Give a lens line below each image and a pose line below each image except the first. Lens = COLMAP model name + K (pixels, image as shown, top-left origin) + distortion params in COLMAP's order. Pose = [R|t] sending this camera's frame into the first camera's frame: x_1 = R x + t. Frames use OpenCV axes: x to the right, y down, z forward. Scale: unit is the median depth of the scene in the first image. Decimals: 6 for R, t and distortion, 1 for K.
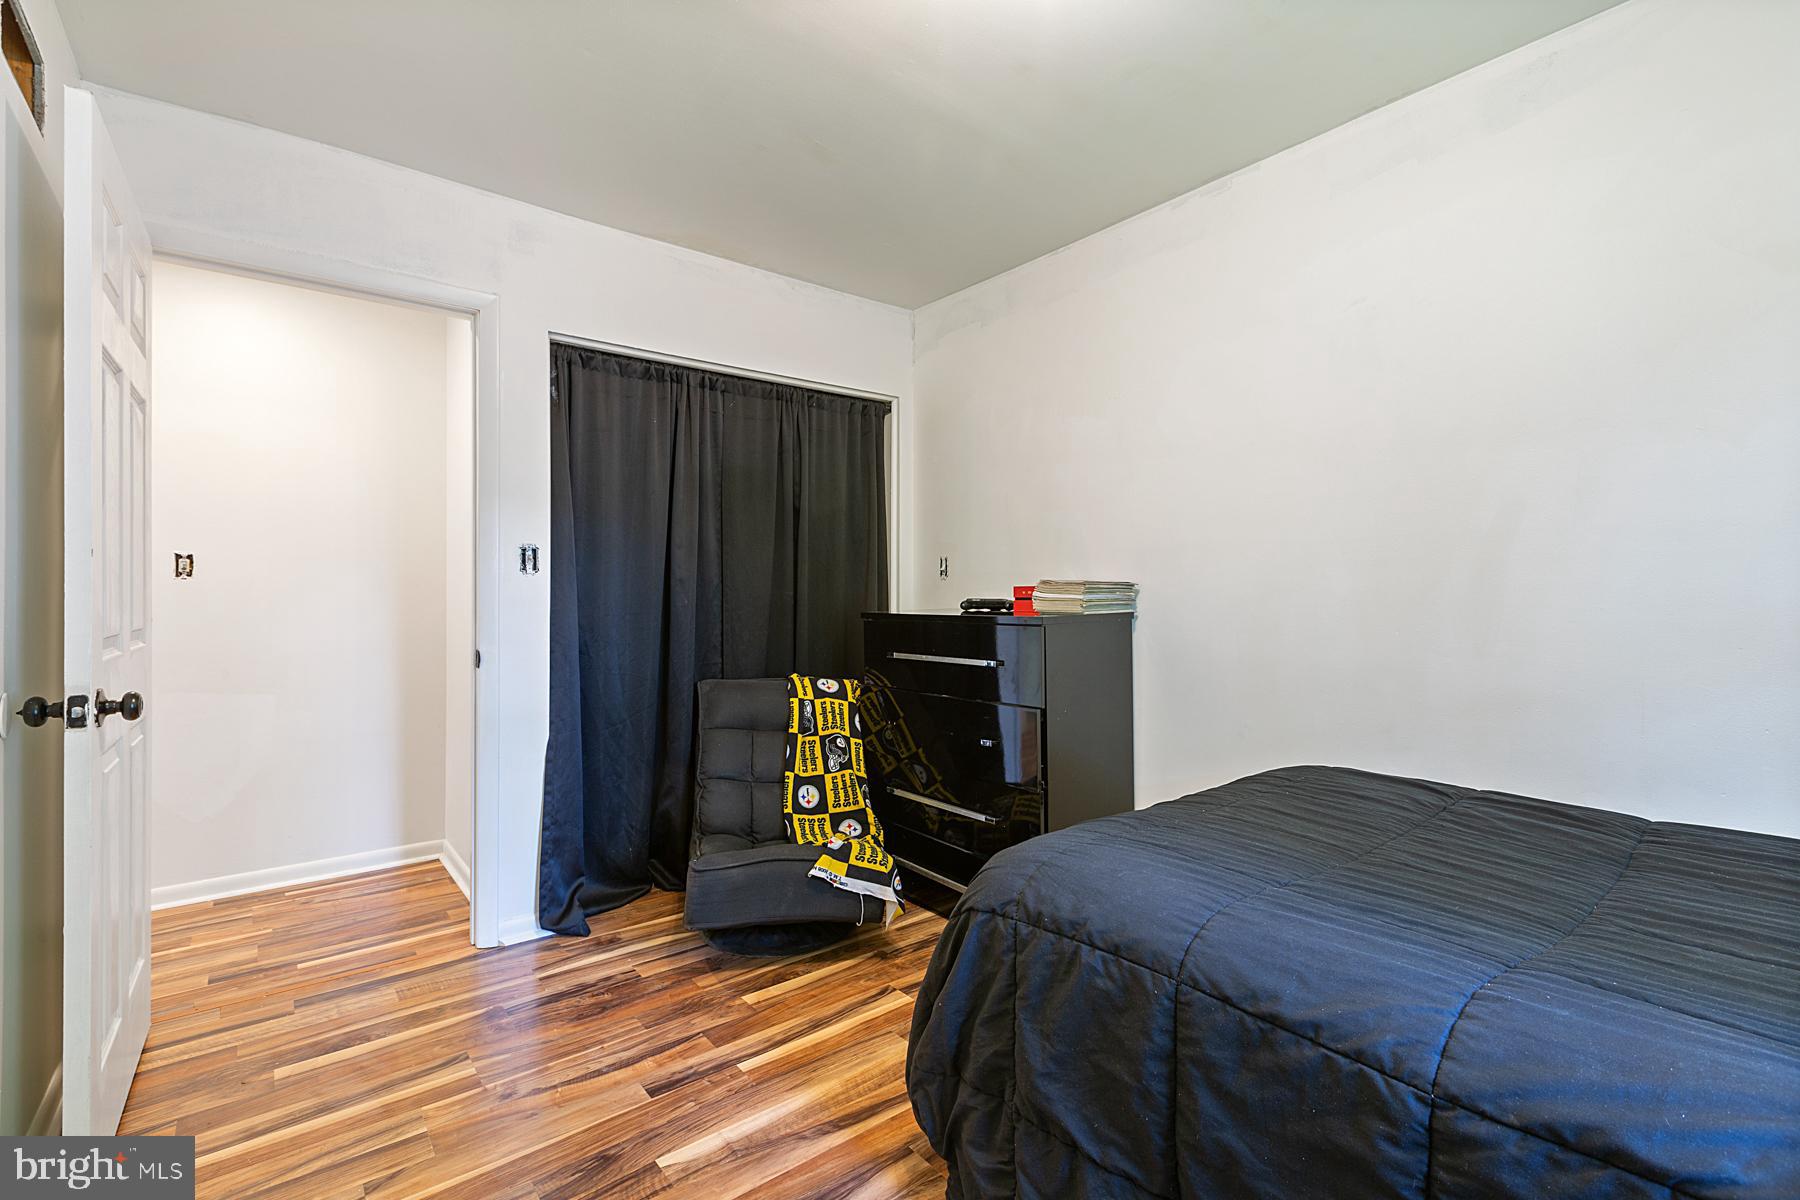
lens RADIAL K [[795.8, 0, 902.9], [0, 795.8, 591.6], [0, 0, 1]] dist [0.000066, 0.000591]
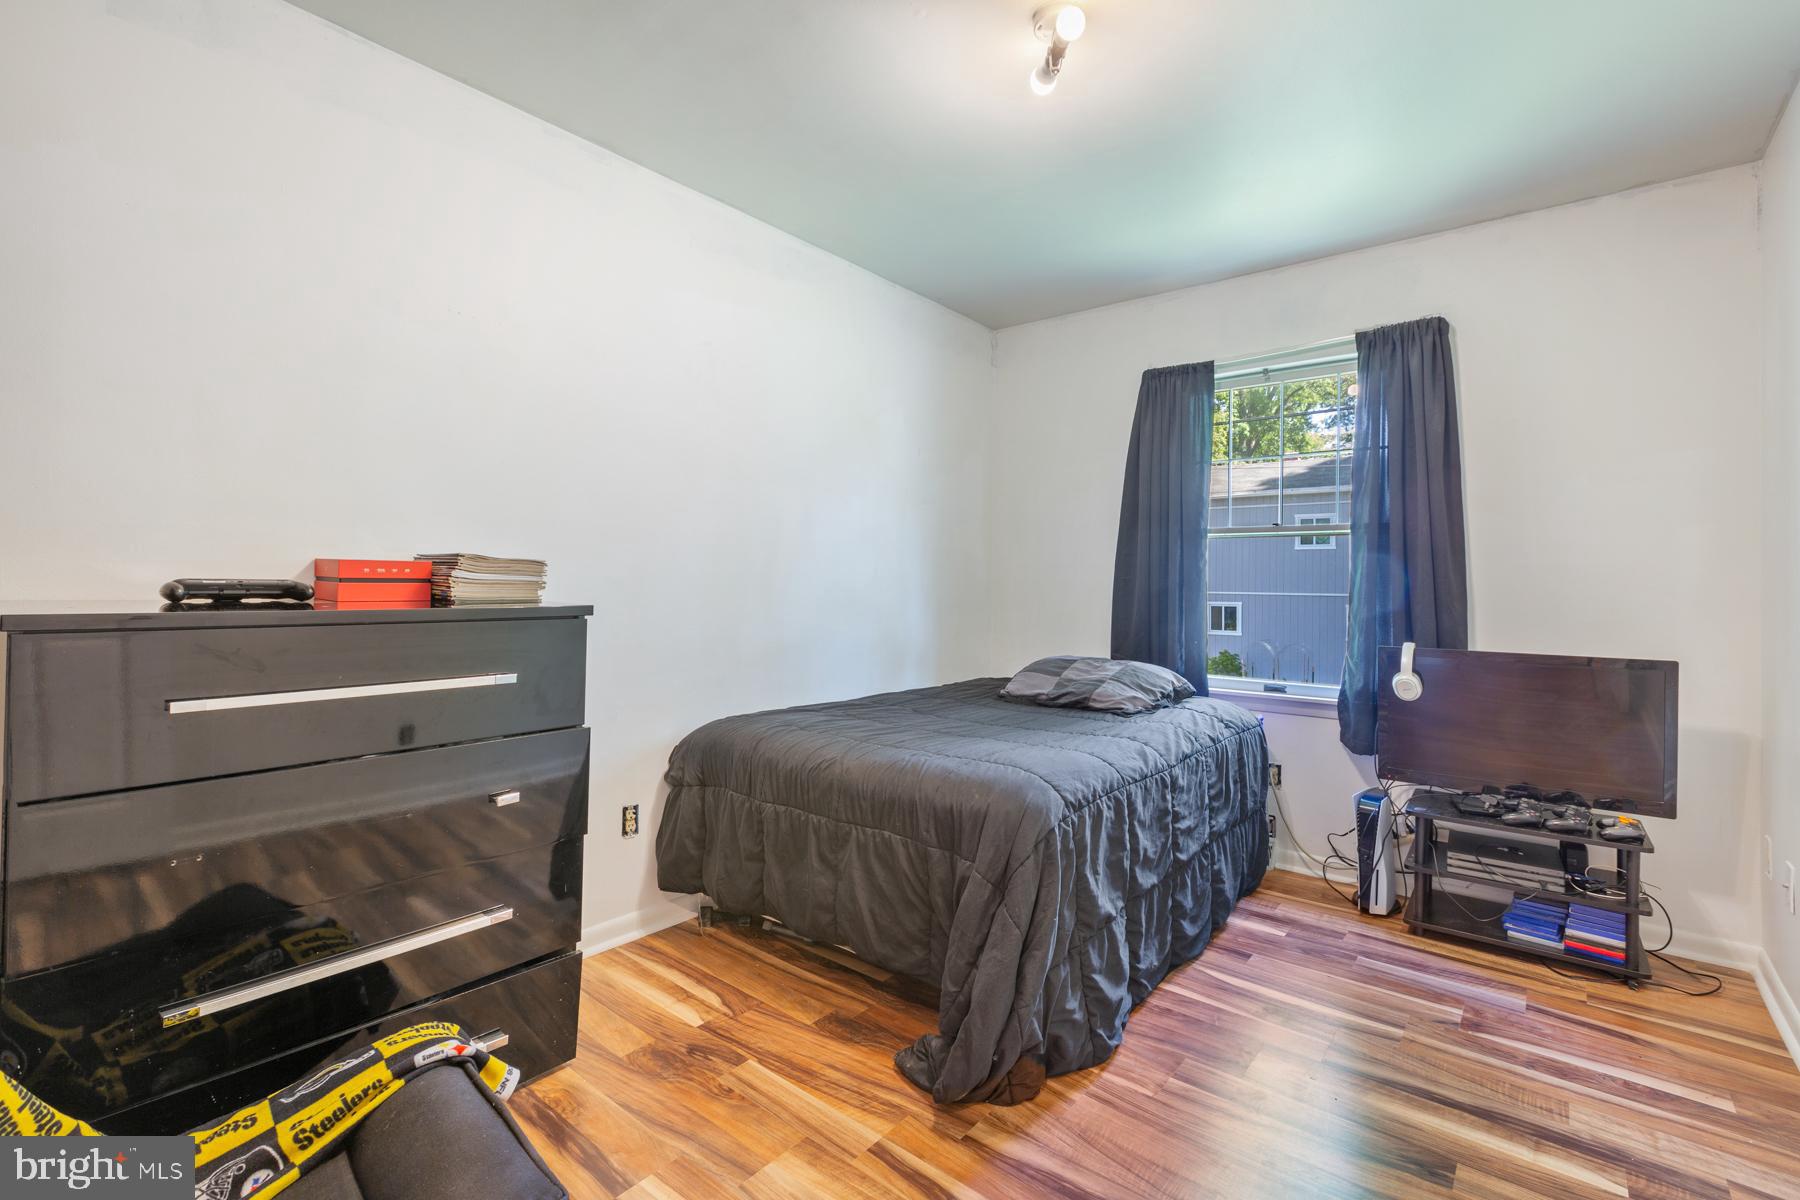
lens RADIAL K [[795.8, 0, 902.9], [0, 795.8, 591.6], [0, 0, 1]] dist [0.000066, 0.000591]
pose [[-0.256750, -0.001919, 0.966476, -0.562175], [-0.017258, 0.999848, -0.002599, 0.013692], [-0.966324, -0.017347, -0.256744, 0.856850]]
